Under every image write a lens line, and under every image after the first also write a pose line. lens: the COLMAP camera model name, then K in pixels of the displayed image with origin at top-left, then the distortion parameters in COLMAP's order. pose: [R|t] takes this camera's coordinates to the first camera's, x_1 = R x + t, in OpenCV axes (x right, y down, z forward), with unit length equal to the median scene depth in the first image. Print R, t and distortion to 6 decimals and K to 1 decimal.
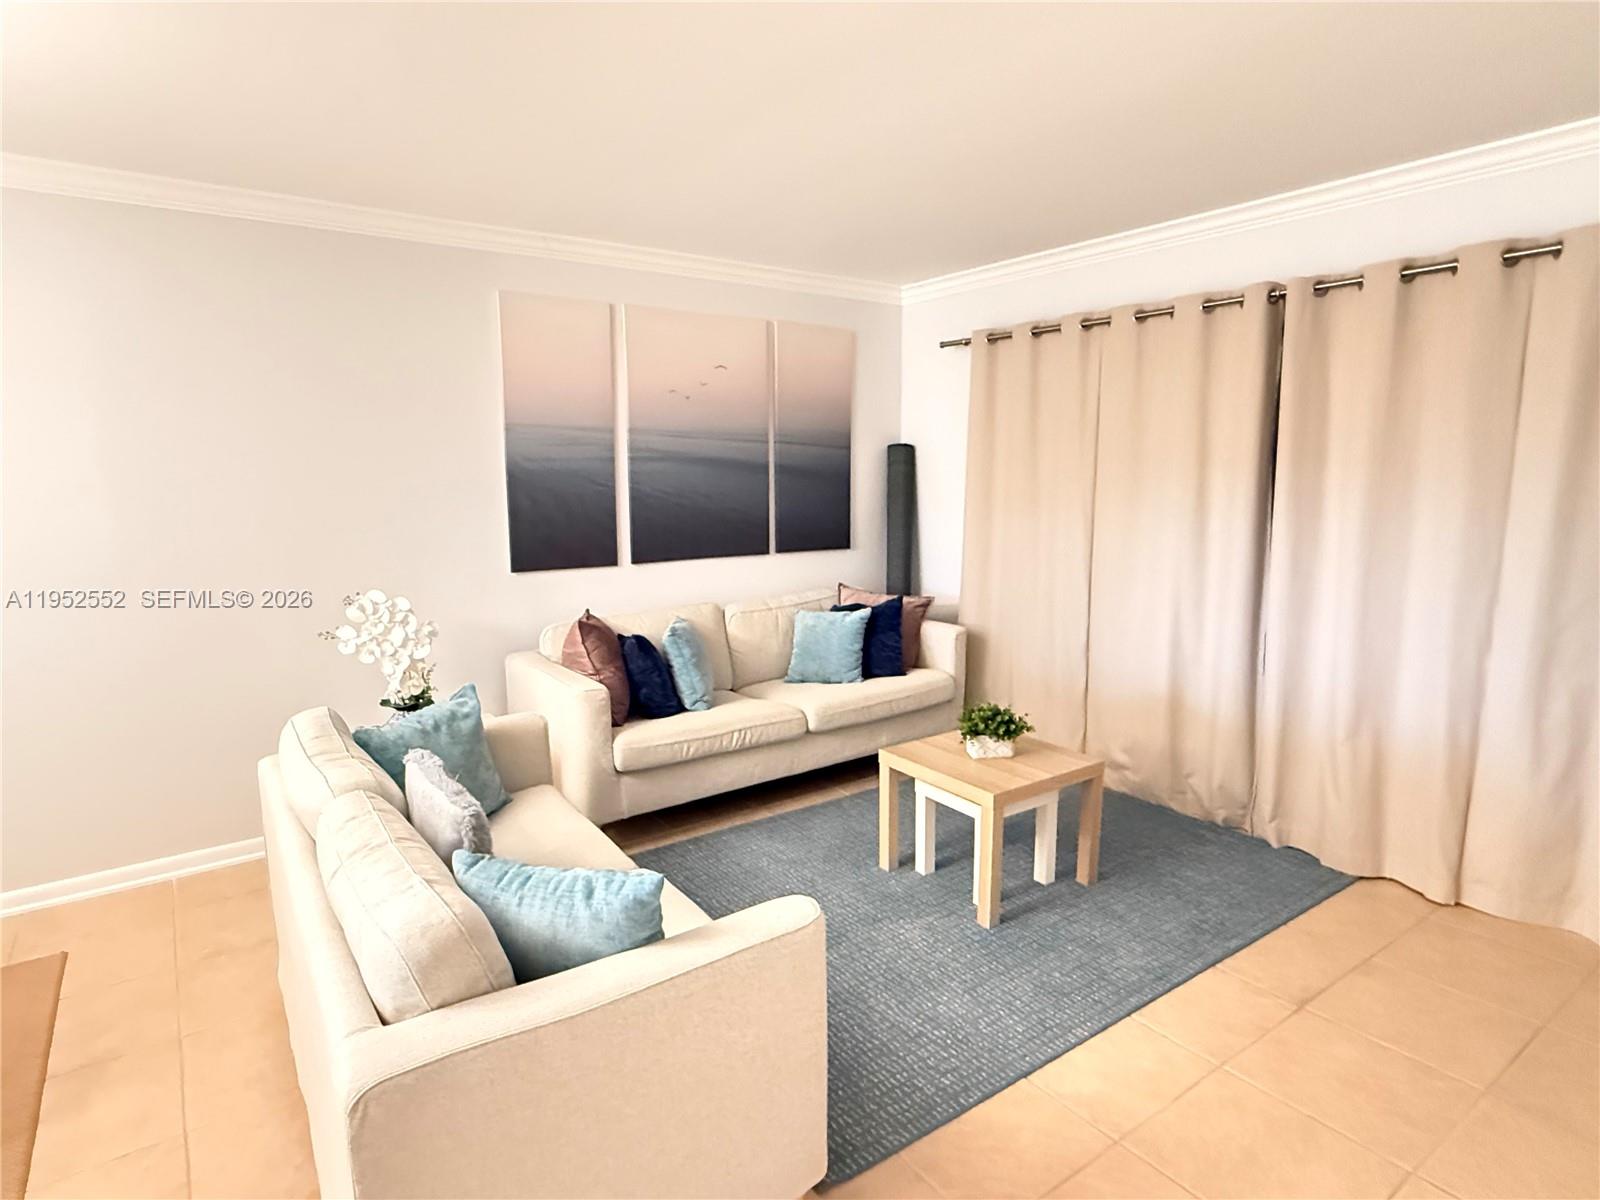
lens RADIAL K [[877.6, 0, 799.7], [0, 877.6, 608.0], [0, 0, 1]] dist [-0.001311, -0.000875]
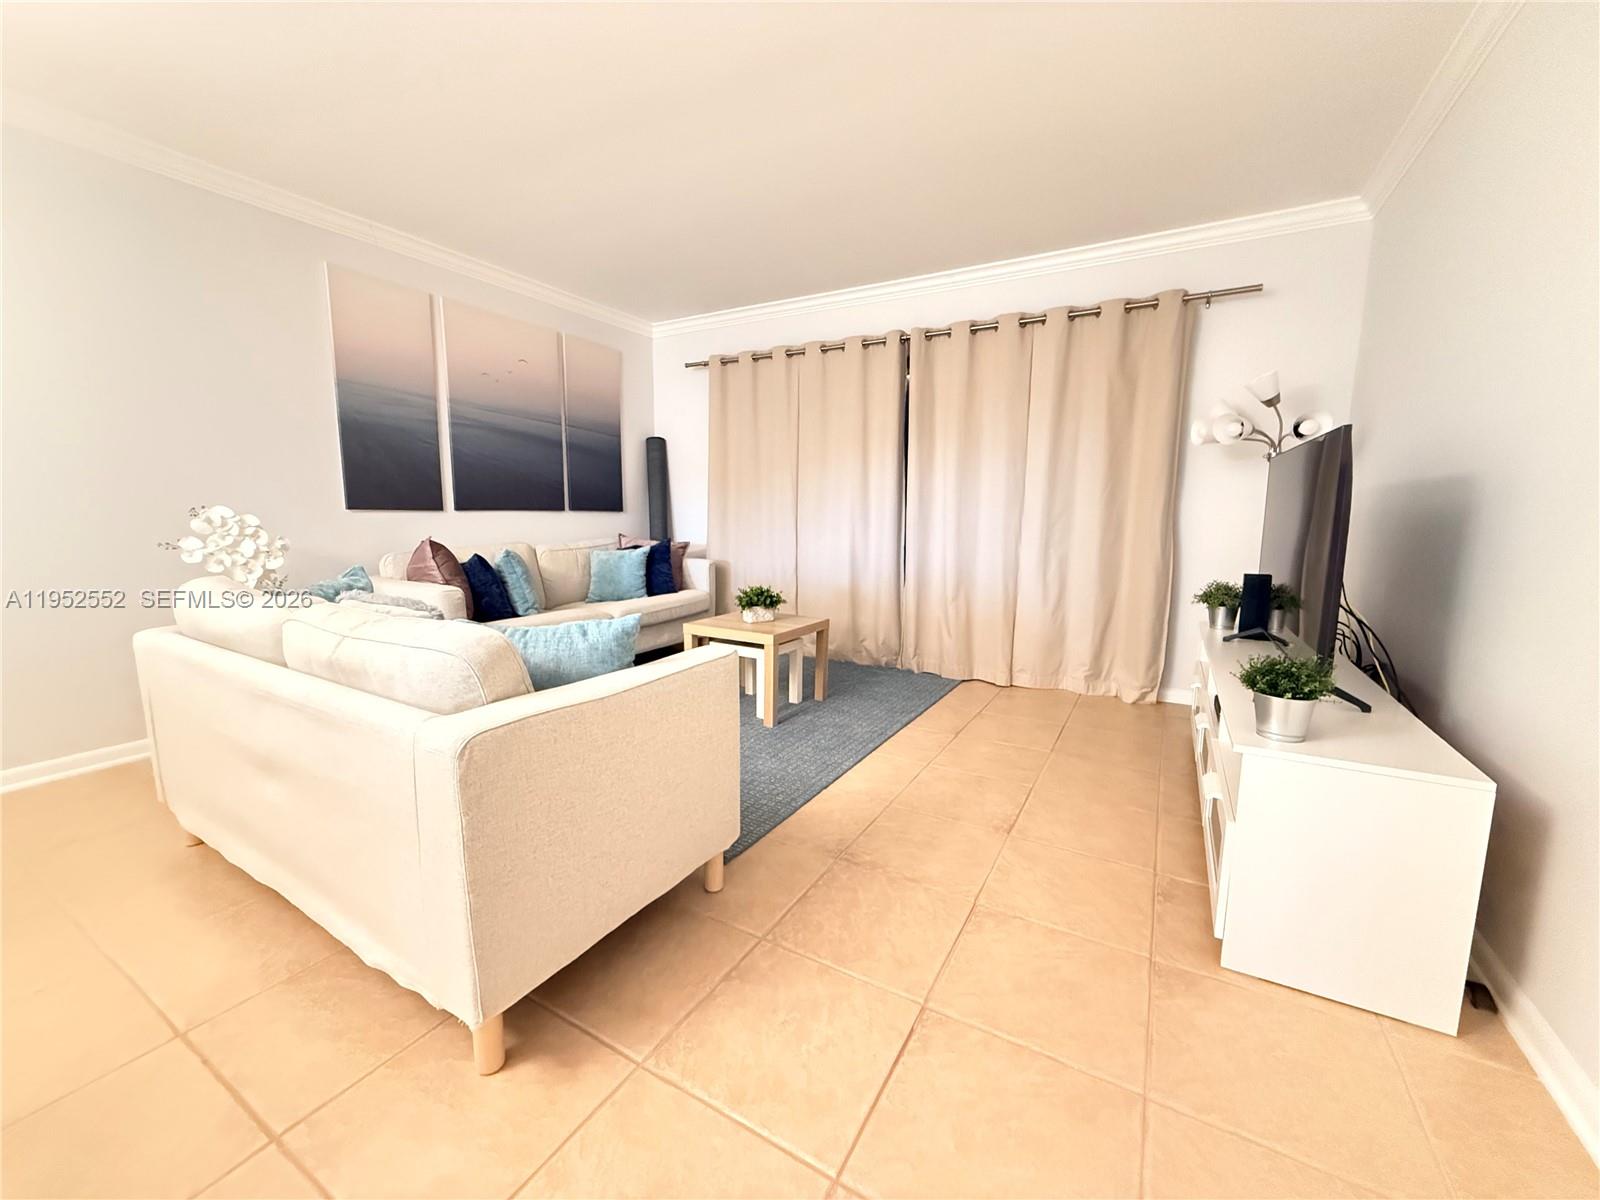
lens RADIAL K [[631.2, 0, 797.6], [0, 631.2, 602.4], [0, 0, 1]] dist [-0.000799, 0.001160]
pose [[0.913785, -0.045124, 0.403683, -0.149719], [0.049162, 0.998791, 0.000361, 0.134113], [-0.403212, 0.019516, 0.914899, -0.007725]]
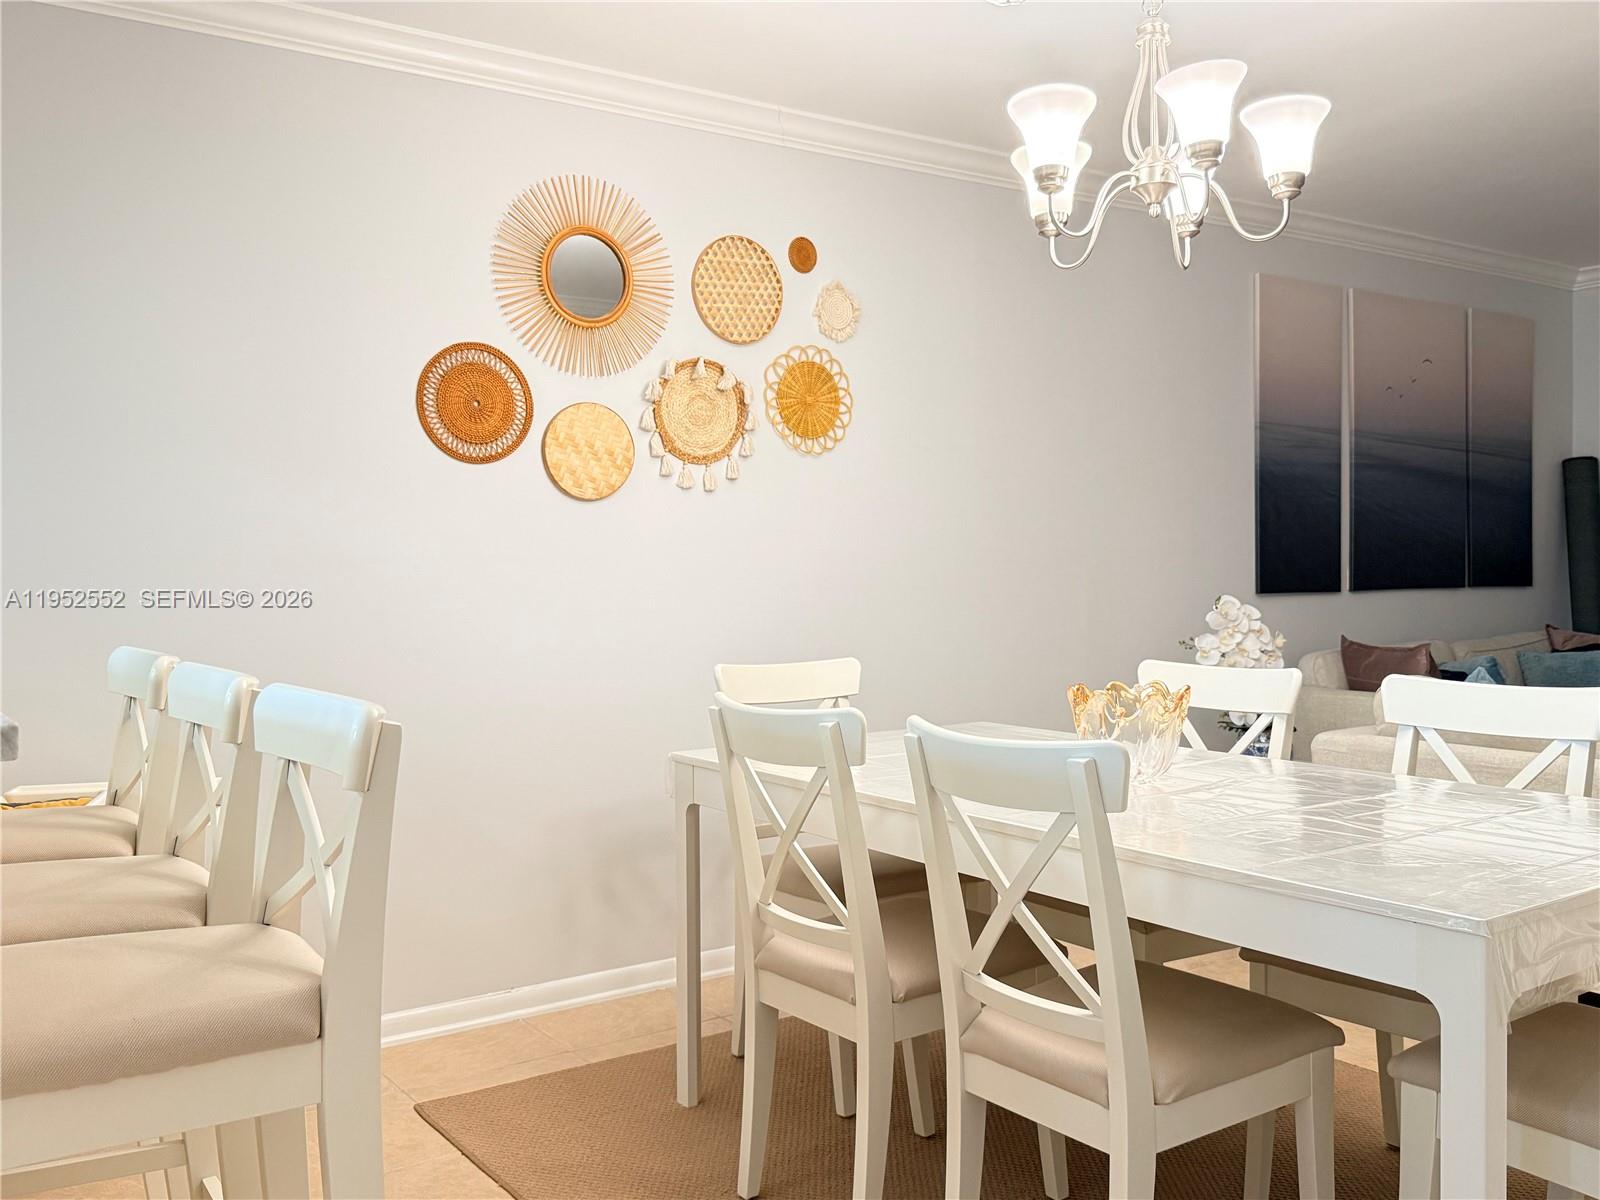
lens RADIAL K [[1425.9, 0, 788.2], [0, 1425.9, 608.9], [0, 0, 1]] dist [0.116339, -0.231596]
pose [[0.999837, -0.002135, -0.017945, -0.906574], [-0.000066, 0.992555, -0.121796, 0.172624], [0.018071, 0.121777, 0.992393, -0.471275]]
